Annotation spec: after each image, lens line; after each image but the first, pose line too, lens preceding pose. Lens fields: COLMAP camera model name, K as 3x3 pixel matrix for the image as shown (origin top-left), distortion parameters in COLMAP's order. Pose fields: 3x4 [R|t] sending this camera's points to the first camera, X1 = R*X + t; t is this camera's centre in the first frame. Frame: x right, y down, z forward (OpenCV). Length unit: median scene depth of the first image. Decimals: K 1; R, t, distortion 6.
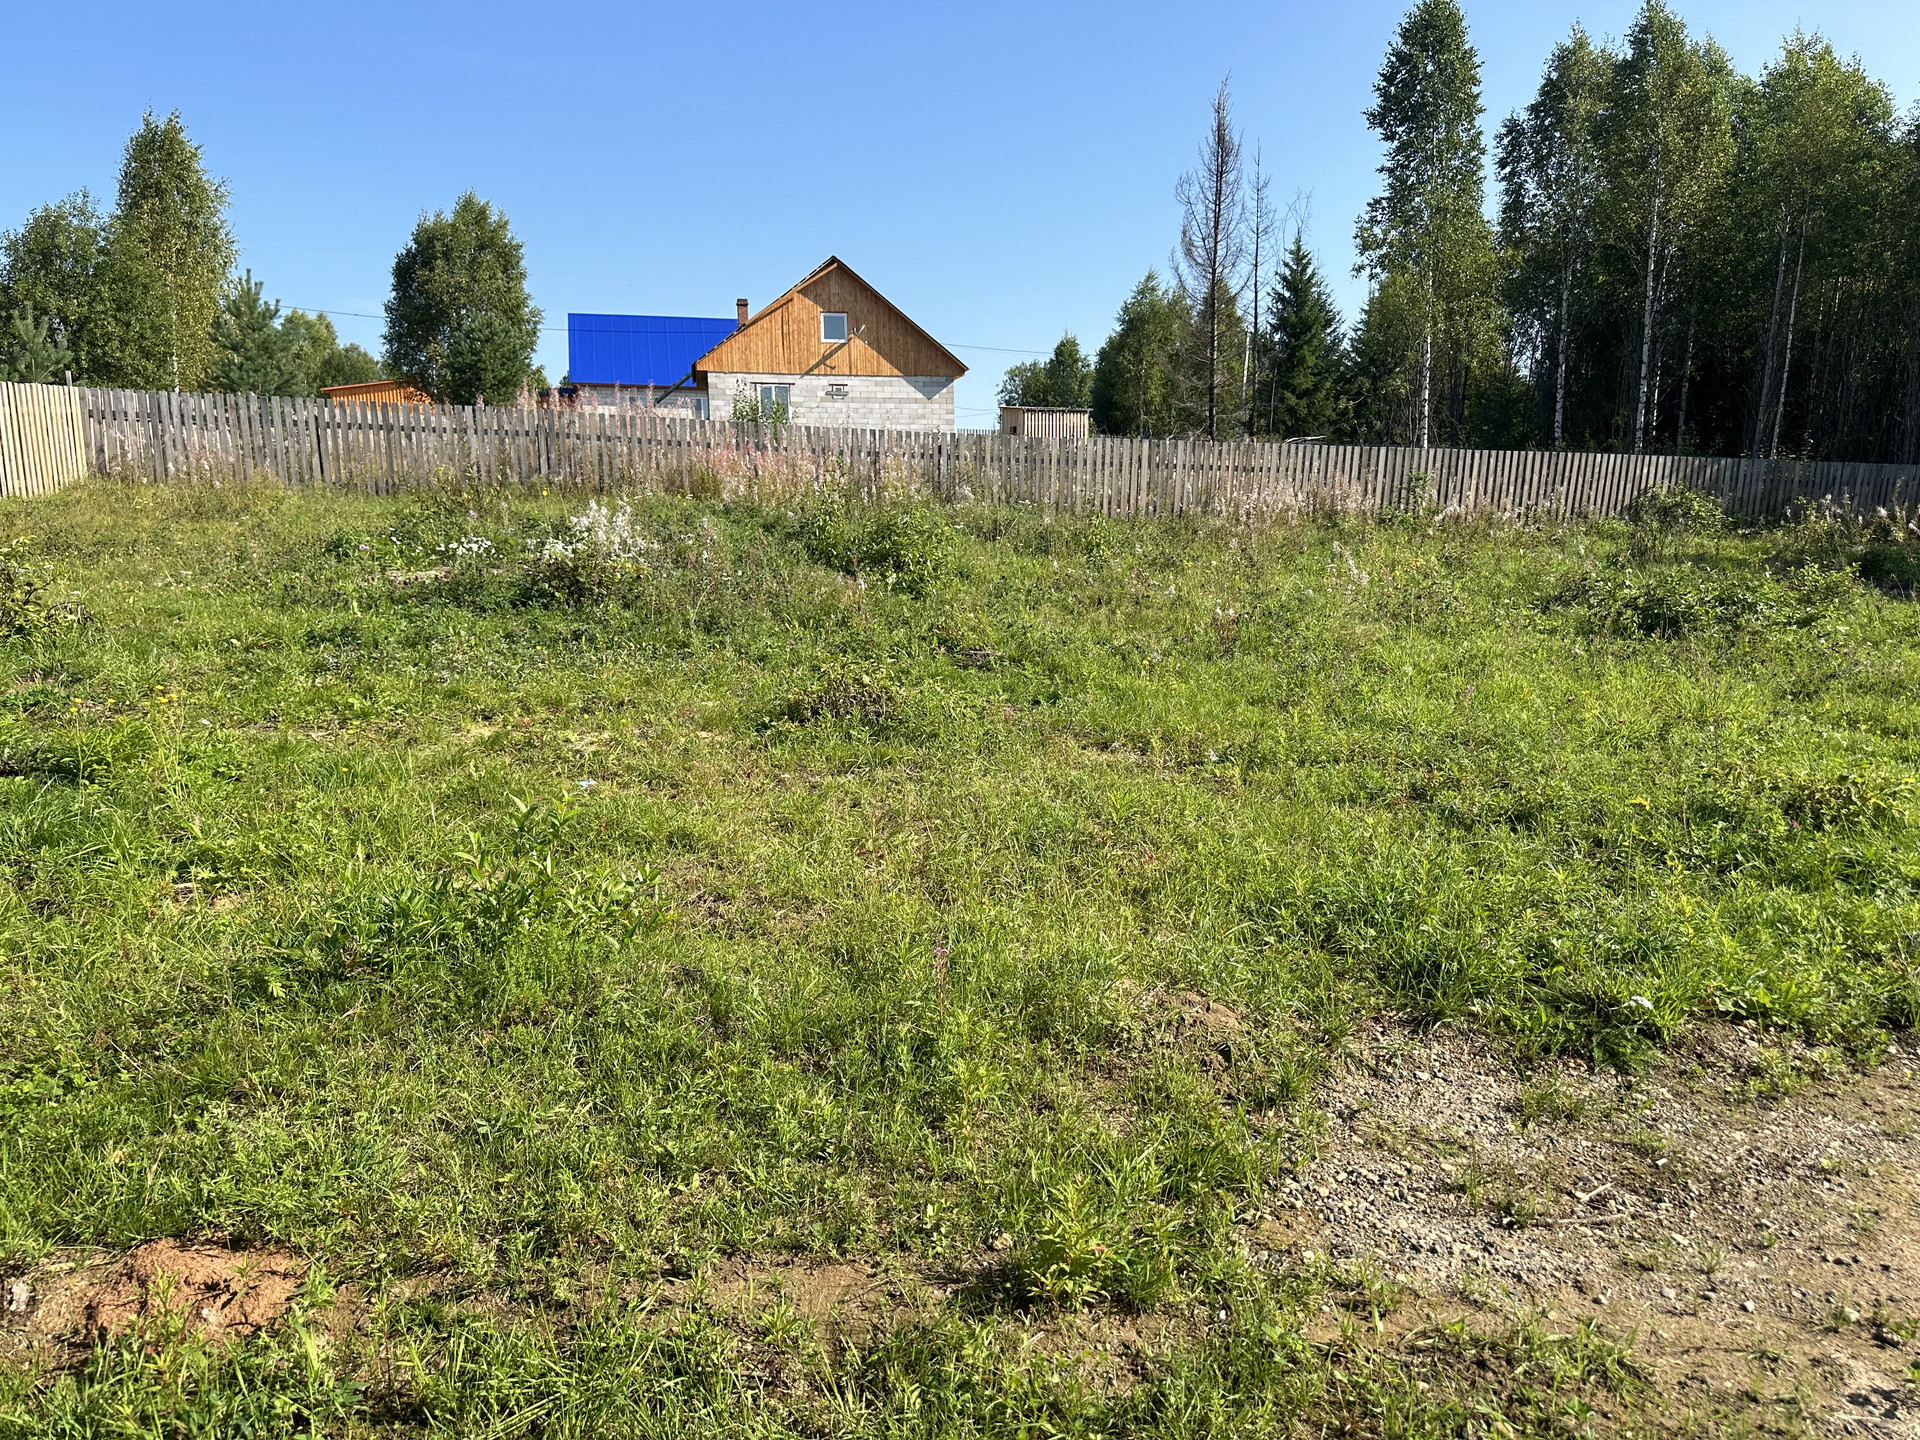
lens RADIAL K [[1294.1, 0, 960.0], [0, 1294.1, 780.7], [0, 0, 1]] dist [0.005115, -0.053707]
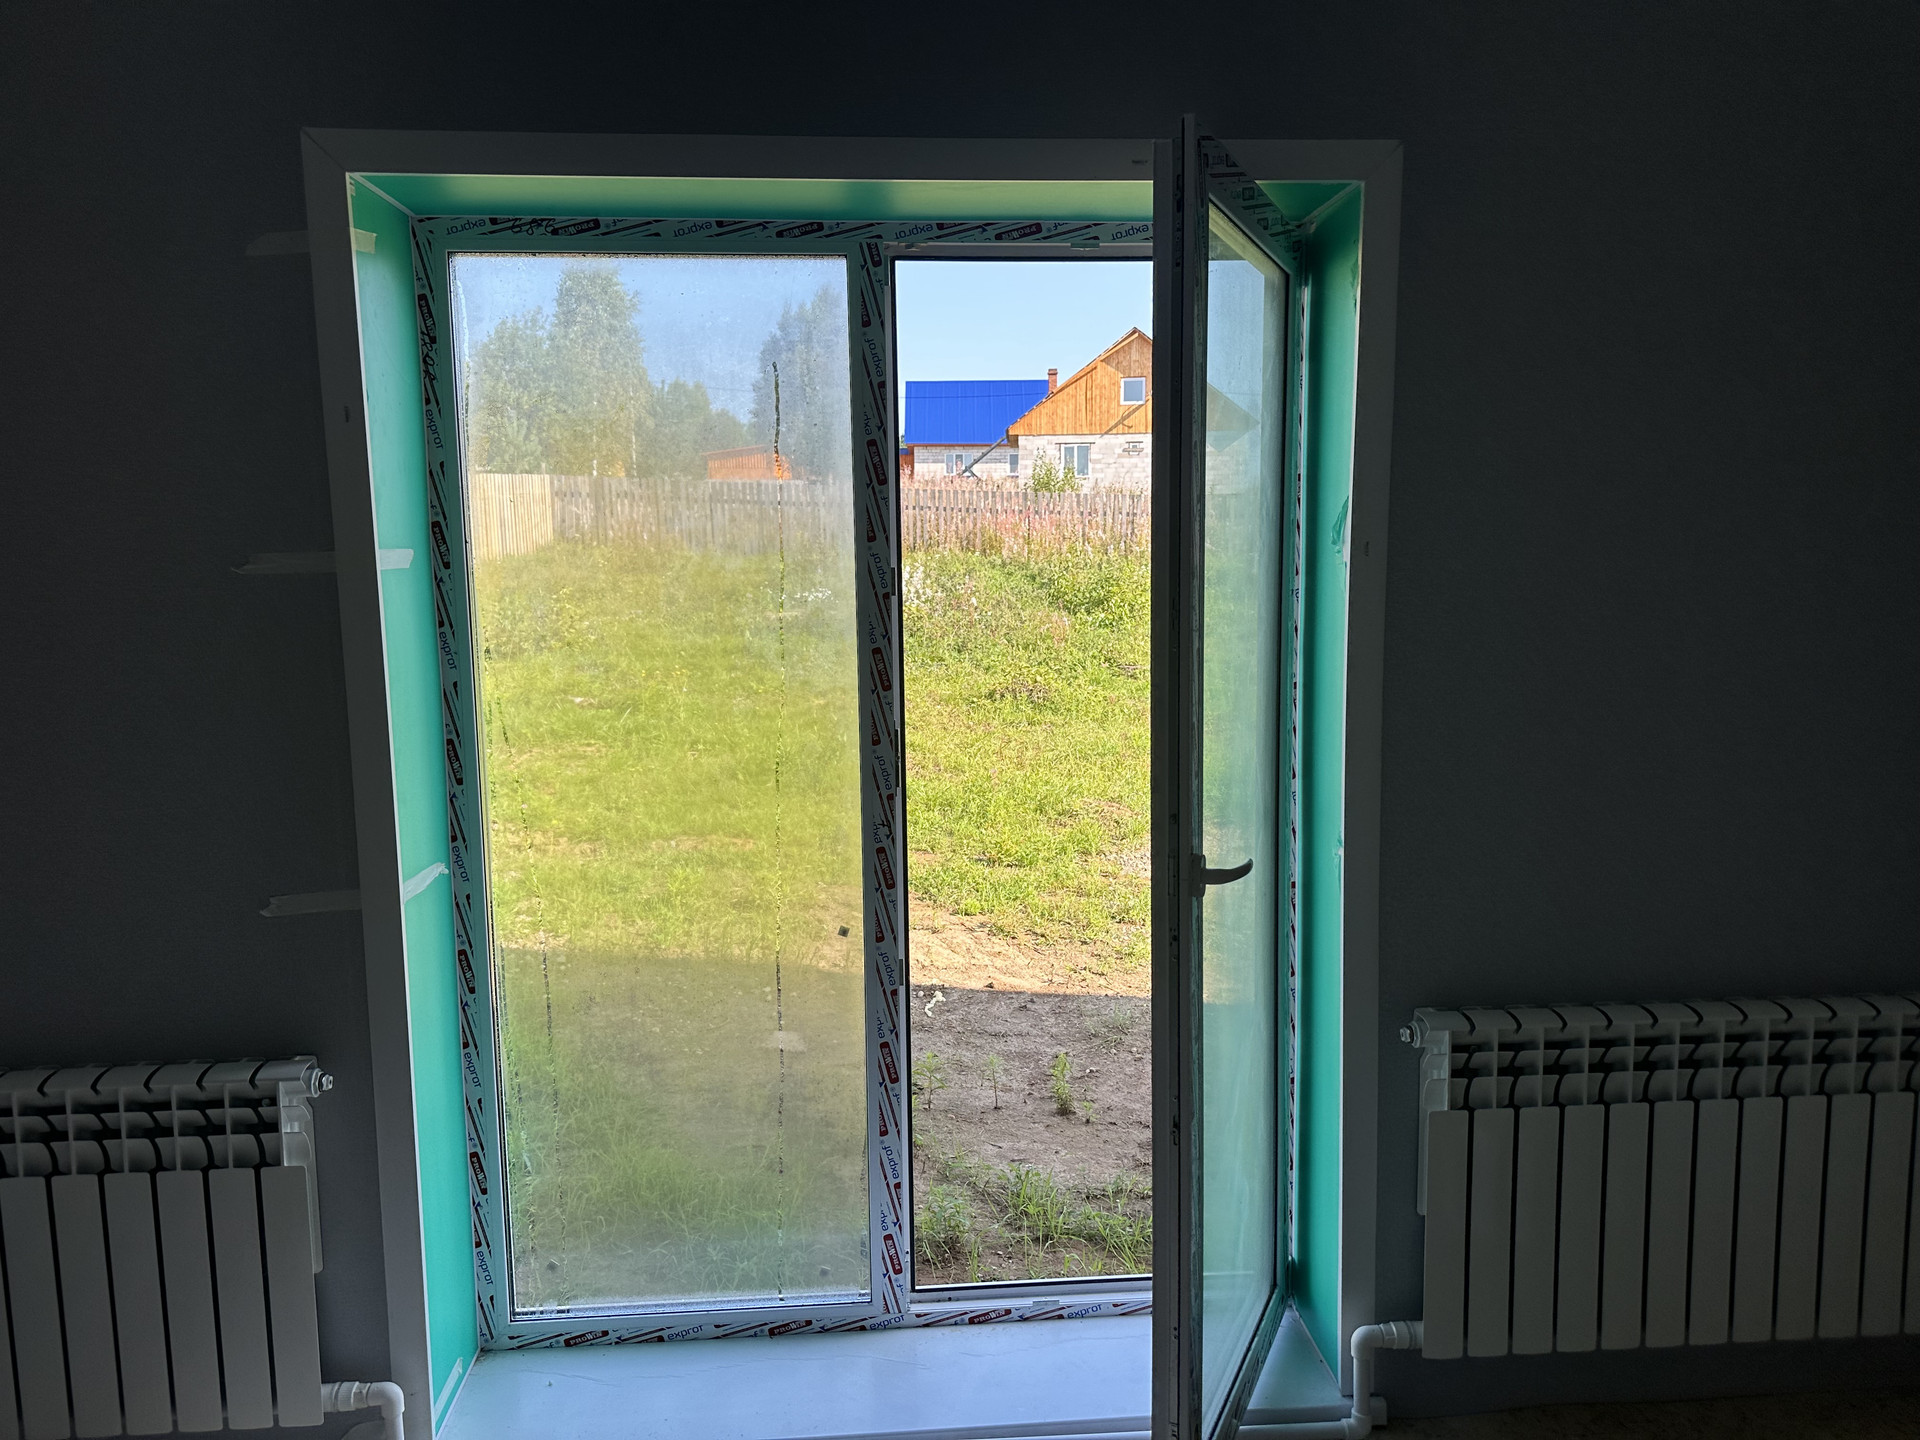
lens RADIAL K [[1334.0, 0, 951.5], [0, 1334.0, 714.2], [0, 0, 1]] dist [0.132432, -0.243669]
pose [[0.967851, 0.021812, -0.250575, 0.104303], [-0.041894, 0.996296, -0.075090, 0.042167], [0.248009, 0.083173, 0.965181, -0.284989]]
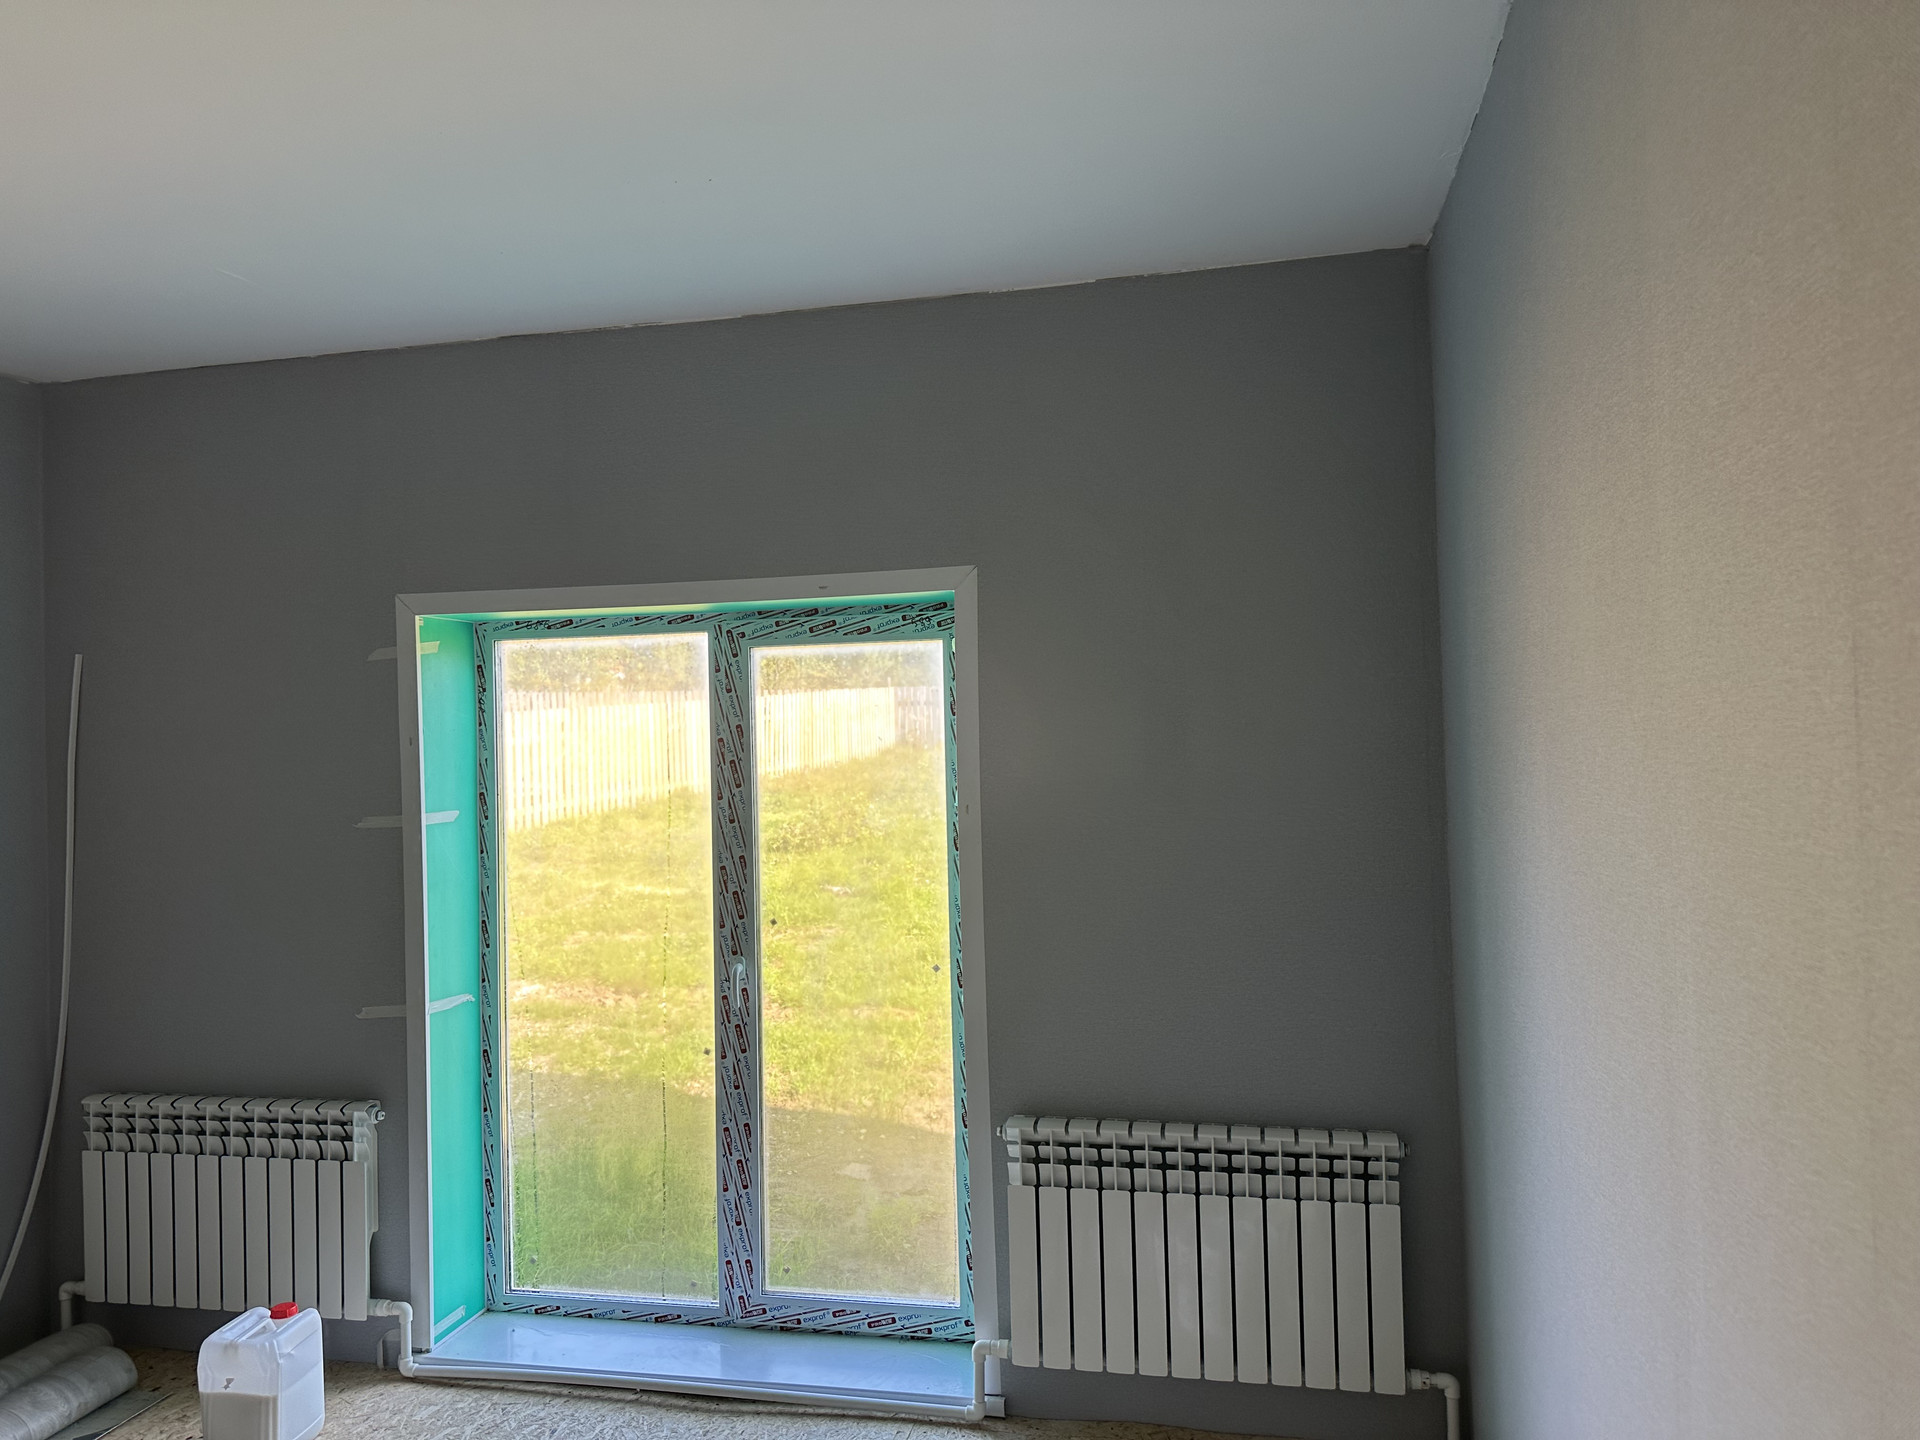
lens RADIAL K [[1334.0, 0, 951.5], [0, 1334.0, 714.2], [0, 0, 1]] dist [0.132432, -0.243669]
pose [[0.854105, -0.032557, -0.519081, 0.224820], [-0.081654, 0.977269, -0.195649, 0.040753], [0.513651, 0.209490, 0.832031, -0.329485]]
